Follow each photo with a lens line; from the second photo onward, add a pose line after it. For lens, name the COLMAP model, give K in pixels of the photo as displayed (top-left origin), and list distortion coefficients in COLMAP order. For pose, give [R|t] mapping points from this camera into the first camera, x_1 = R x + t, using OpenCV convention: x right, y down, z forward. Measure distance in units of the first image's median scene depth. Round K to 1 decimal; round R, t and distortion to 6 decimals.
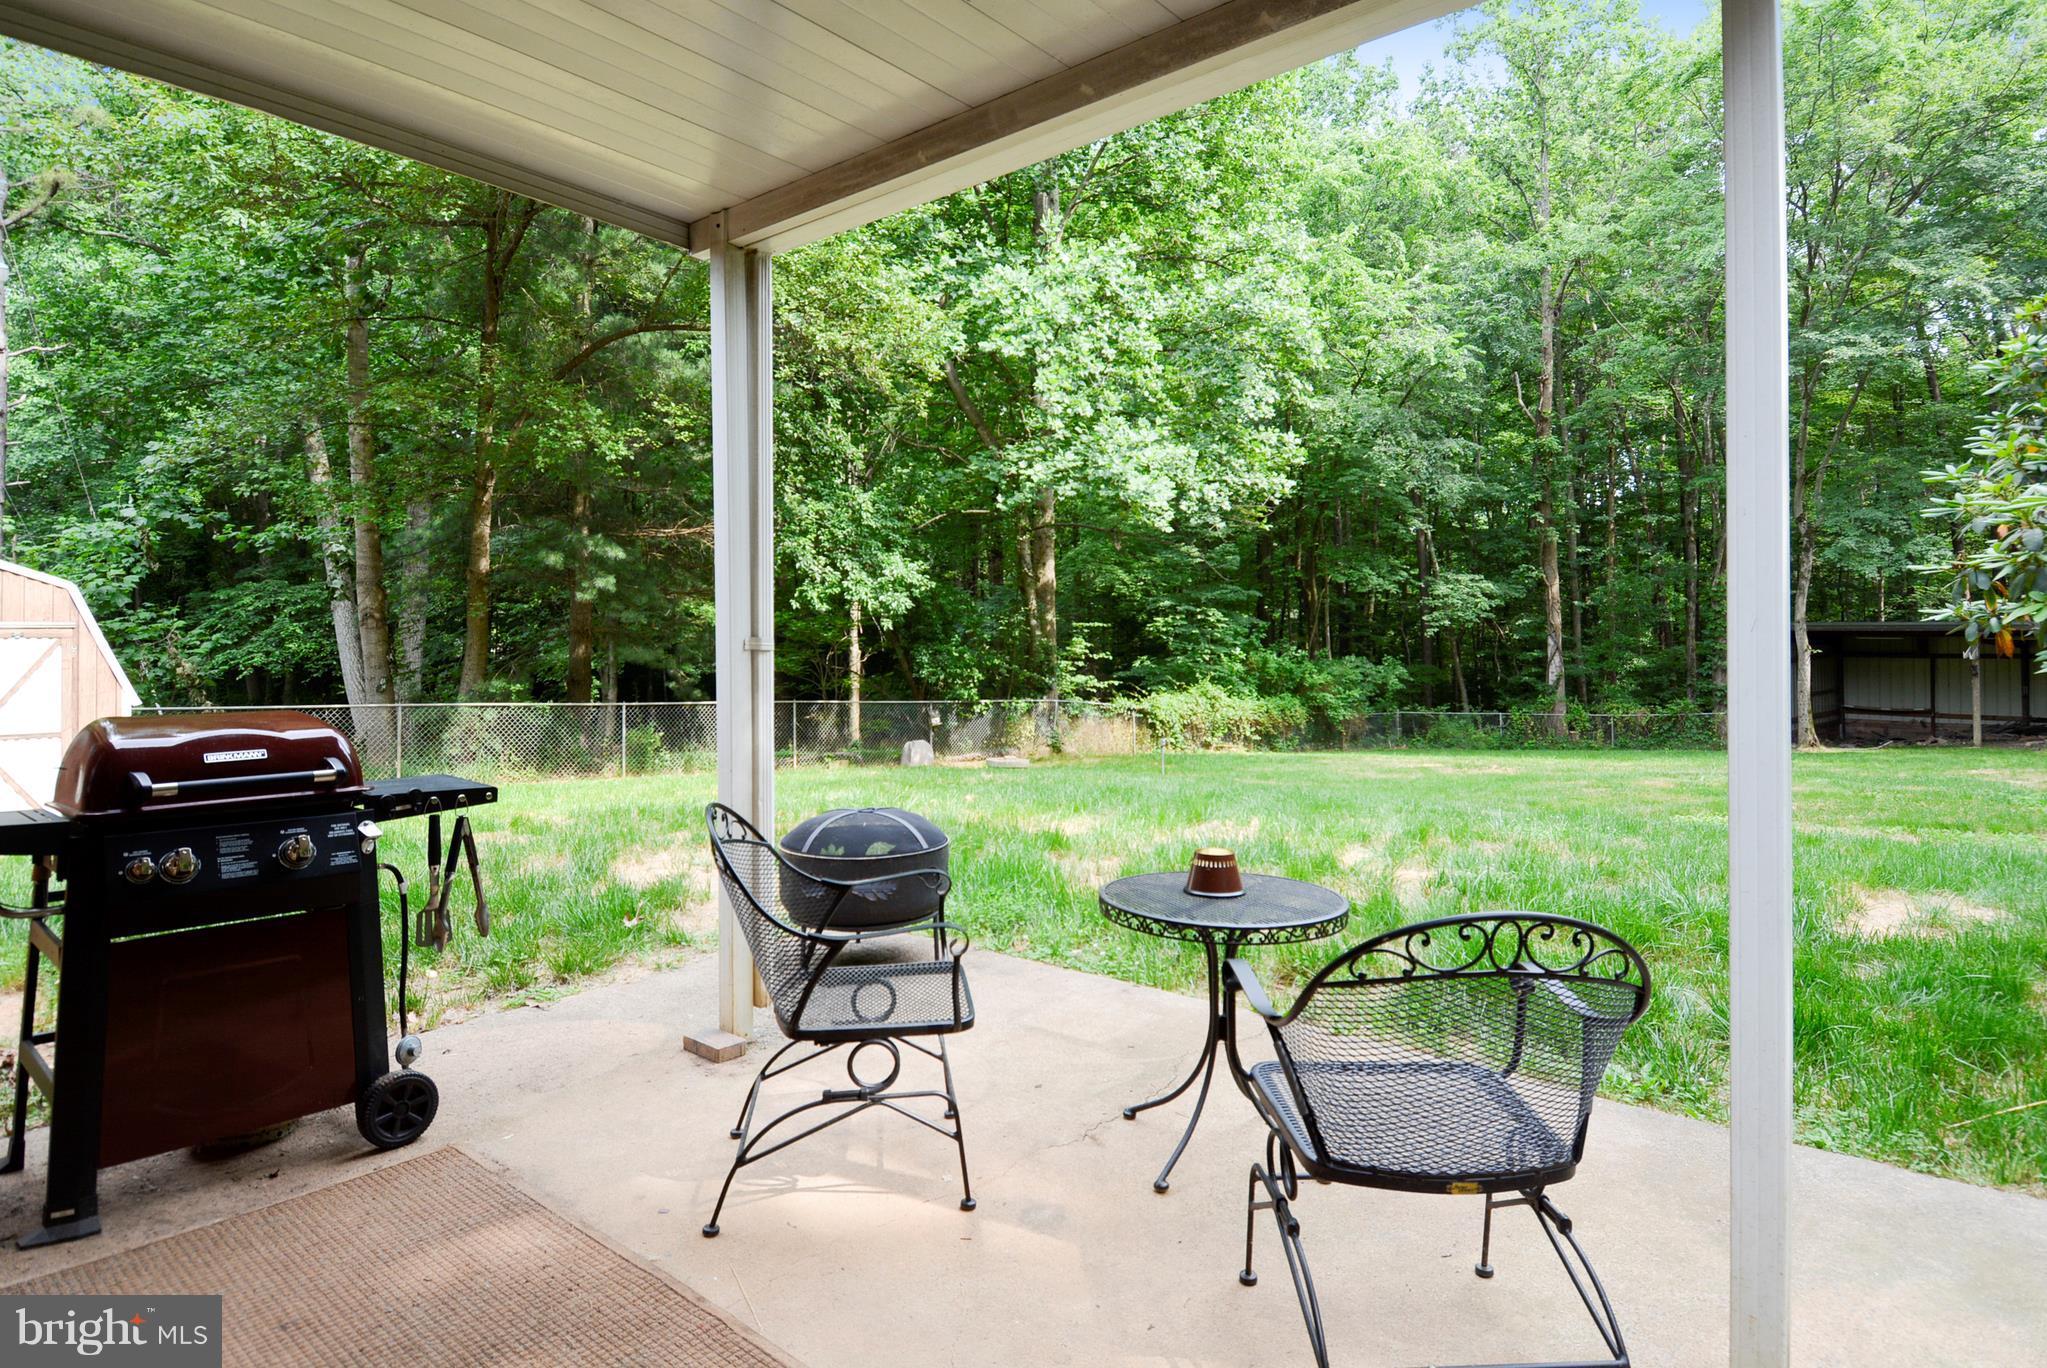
lens RADIAL K [[1076.6, 0, 1022.3], [0, 1076.6, 611.2], [0, 0, 1]] dist [0.034514, -0.037255]
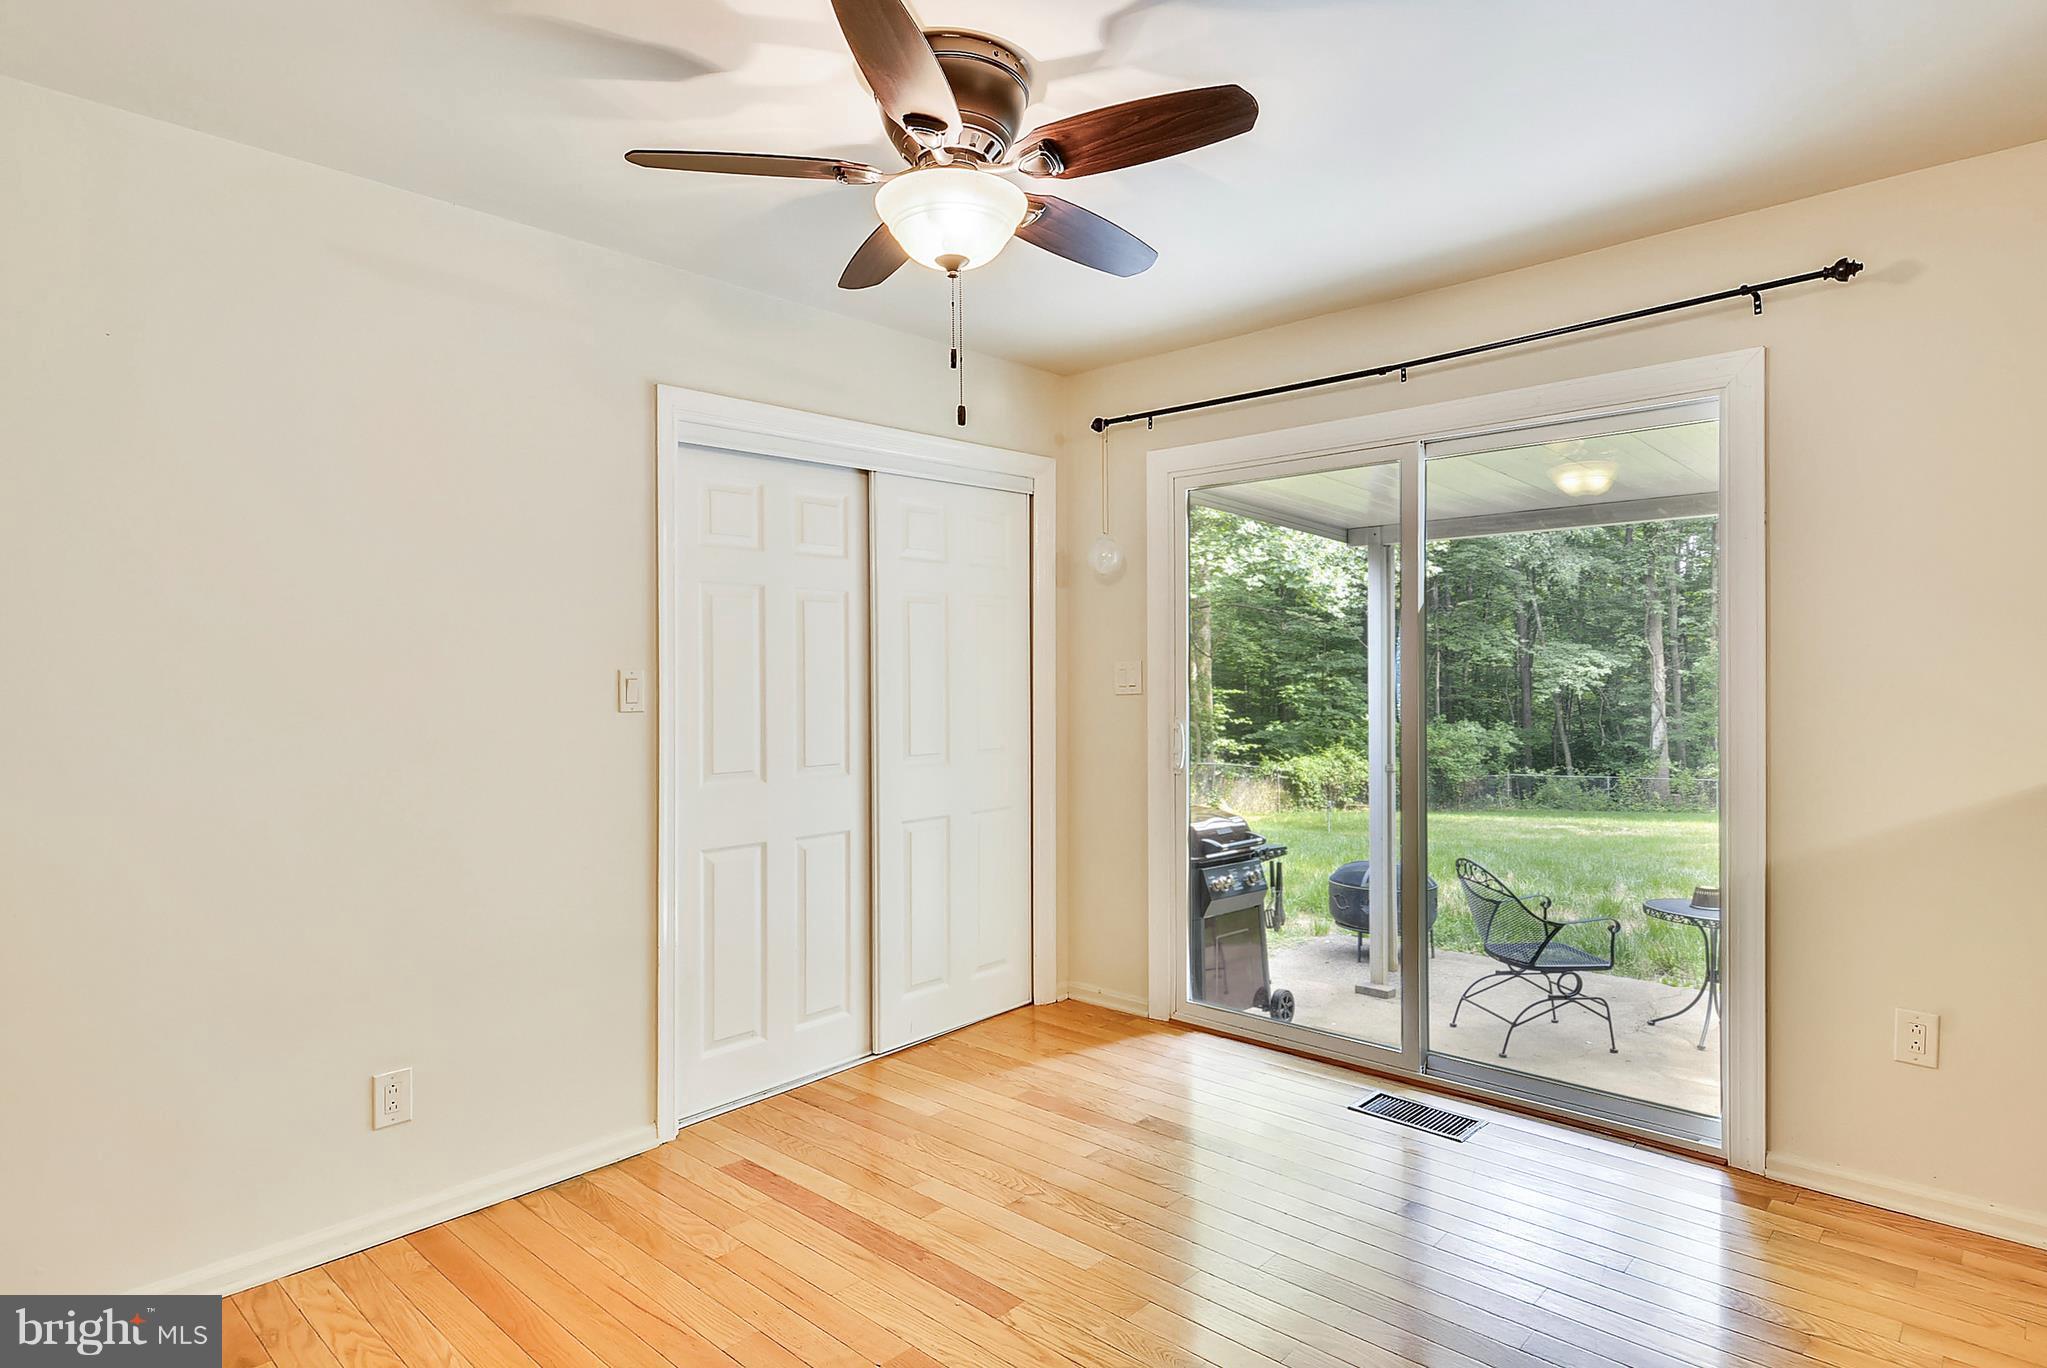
lens RADIAL K [[1079.7, 0, 1035.7], [0, 1079.7, 673.5], [0, 0, 1]] dist [0.031913, -0.039000]
pose [[0.999221, 0.008045, -0.038633, -0.085624], [-0.007641, 0.999915, 0.010598, -0.015014], [0.038715, -0.010294, 0.999197, -0.088383]]
